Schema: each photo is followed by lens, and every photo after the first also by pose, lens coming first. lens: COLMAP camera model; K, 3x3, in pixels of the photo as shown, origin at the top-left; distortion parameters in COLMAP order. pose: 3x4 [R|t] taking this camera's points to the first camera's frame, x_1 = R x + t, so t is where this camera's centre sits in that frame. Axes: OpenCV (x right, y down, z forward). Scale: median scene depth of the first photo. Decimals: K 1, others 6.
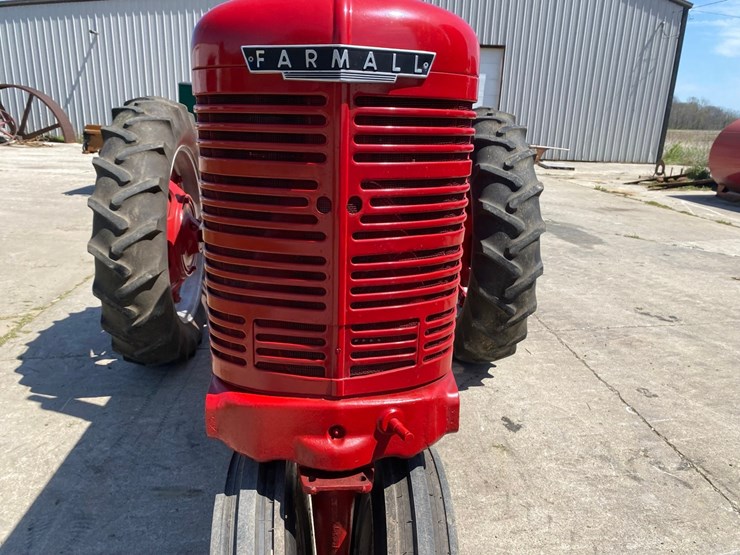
lens RADIAL K [[566.2, 0, 359.3], [0, 566.2, 278.3], [0, 0, 1]] dist [0.013069, -0.008841]
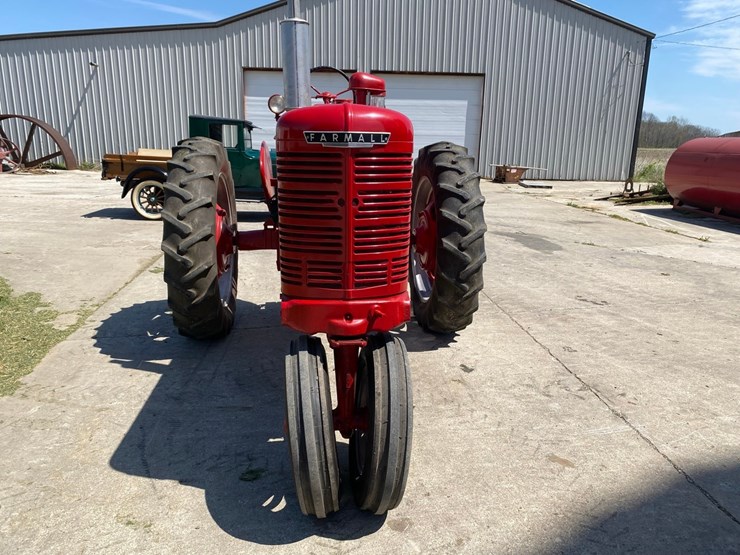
lens RADIAL K [[566.2, 0, 372.0], [0, 566.2, 278.8], [0, 0, 1]] dist [0.013069, -0.008841]
pose [[0.999159, -0.021004, 0.035228, -0.008568], [0.022273, 0.999103, -0.036013, 0.076161], [-0.034440, 0.036767, 0.998730, -0.363699]]
